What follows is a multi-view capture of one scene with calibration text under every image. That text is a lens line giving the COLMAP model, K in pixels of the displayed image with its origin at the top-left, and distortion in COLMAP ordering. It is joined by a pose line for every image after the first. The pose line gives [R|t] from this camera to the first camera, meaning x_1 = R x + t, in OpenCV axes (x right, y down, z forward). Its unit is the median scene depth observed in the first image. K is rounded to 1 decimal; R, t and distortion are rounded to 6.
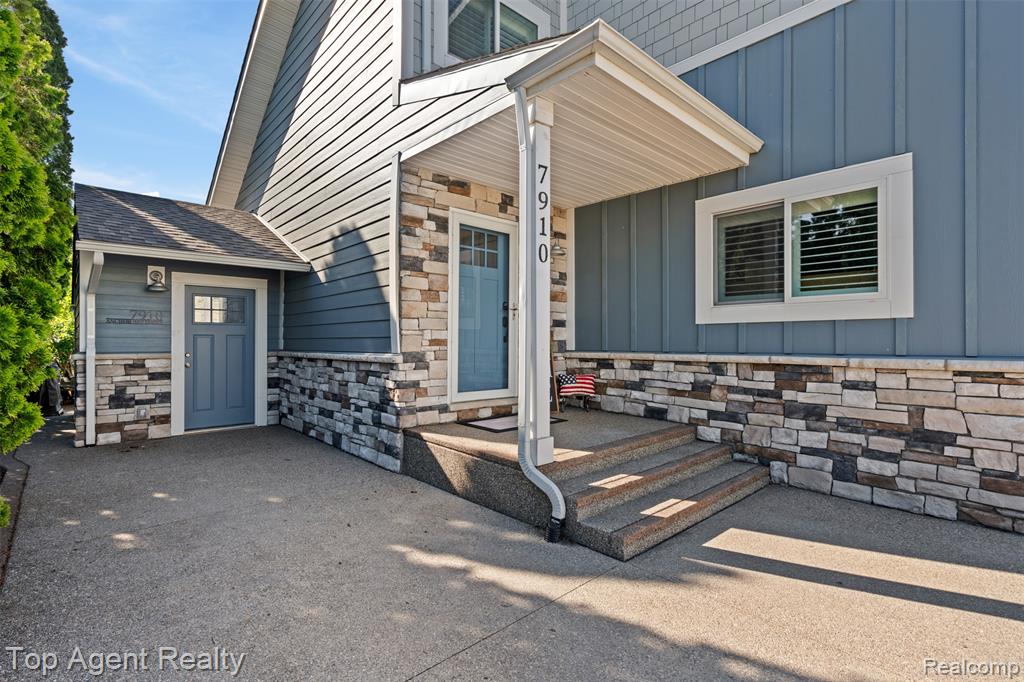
lens RADIAL K [[478.7, 0, 512.0], [0, 478.7, 341.0], [0, 0, 1]] dist [-0.000715, -0.000078]
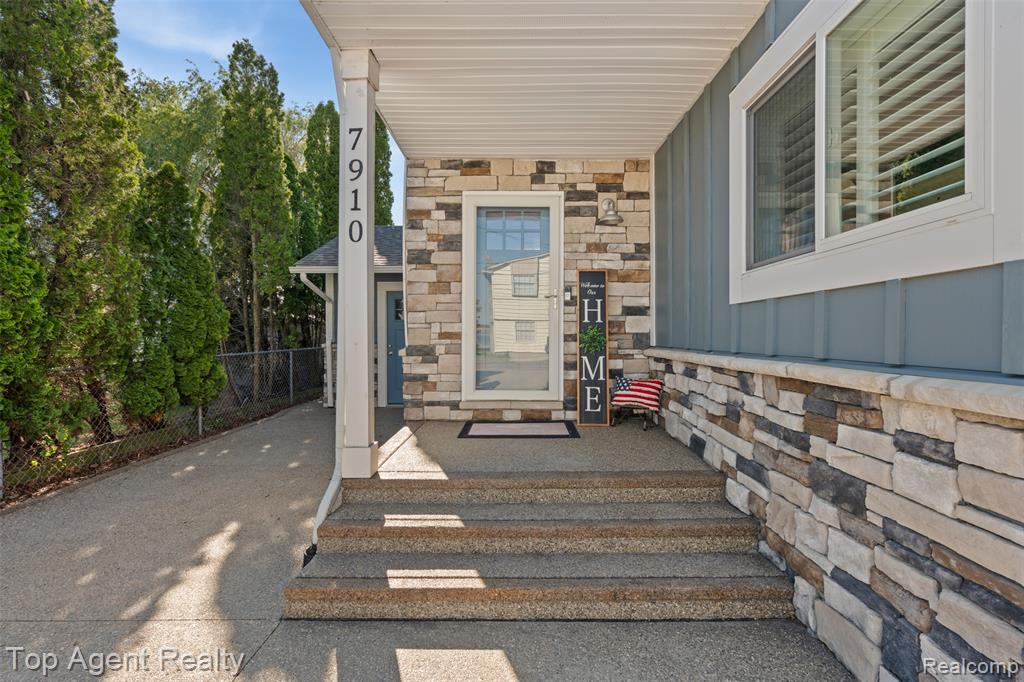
lens RADIAL K [[472.1, 0, 514.9], [0, 472.1, 335.9], [0, 0, 1]] dist [0.003202, 0.000195]
pose [[0.738453, 0.000188, -0.674305, 0.599231], [0.002205, 0.999994, 0.002694, 0.001118], [0.674302, -0.003476, 0.738448, 0.403505]]
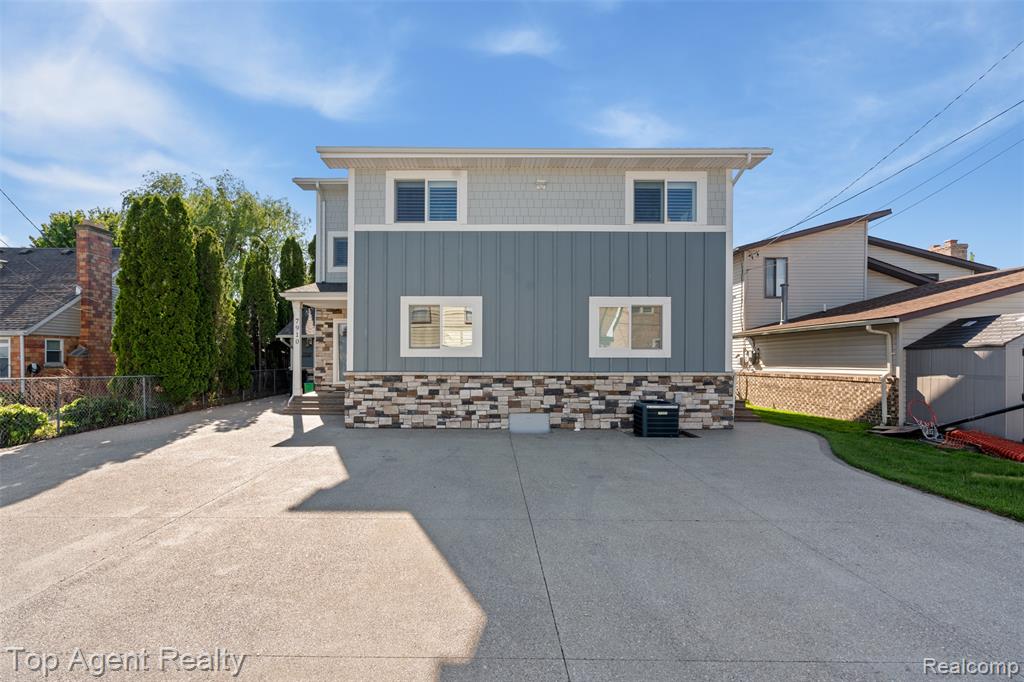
lens RADIAL K [[445.3, 0, 472.7], [0, 445.3, 358.4], [0, 0, 1]] dist [-0.013809, -0.000022]
pose [[0.743800, -0.002359, -0.668398, 2.511604], [0.000214, 0.999995, -0.003291, -0.023929], [0.668402, 0.002305, 0.743797, -0.518219]]
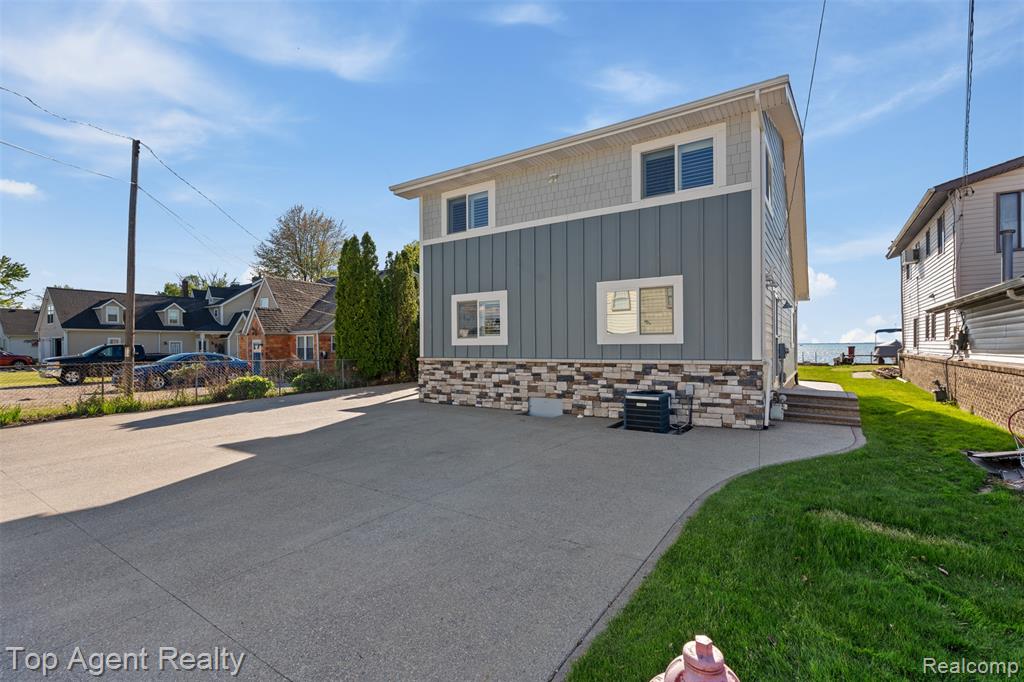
lens RADIAL K [[478.7, 0, 512.0], [0, 478.7, 341.0], [0, 0, 1]] dist [-0.000715, -0.000078]
pose [[0.242329, -0.012314, -0.970116, 3.485664], [0.010498, 0.999894, -0.010070, -0.031535], [0.970137, -0.007744, 0.242433, 0.403530]]
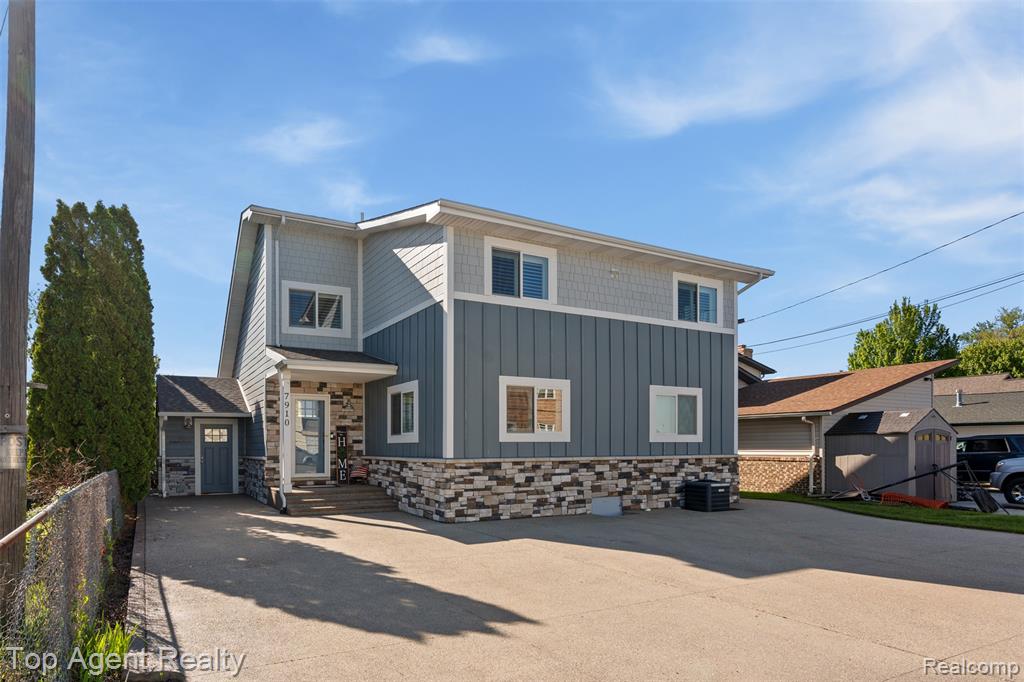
lens RADIAL K [[571.7, 0, 439.5], [0, 571.7, 449.2], [0, 0, 1]] dist [-0.033437, 0.000279]
pose [[0.962660, -0.003679, -0.270690, 1.378034], [0.005778, 0.999959, 0.006957, -0.025431], [0.270653, -0.008261, 0.962642, -1.536725]]
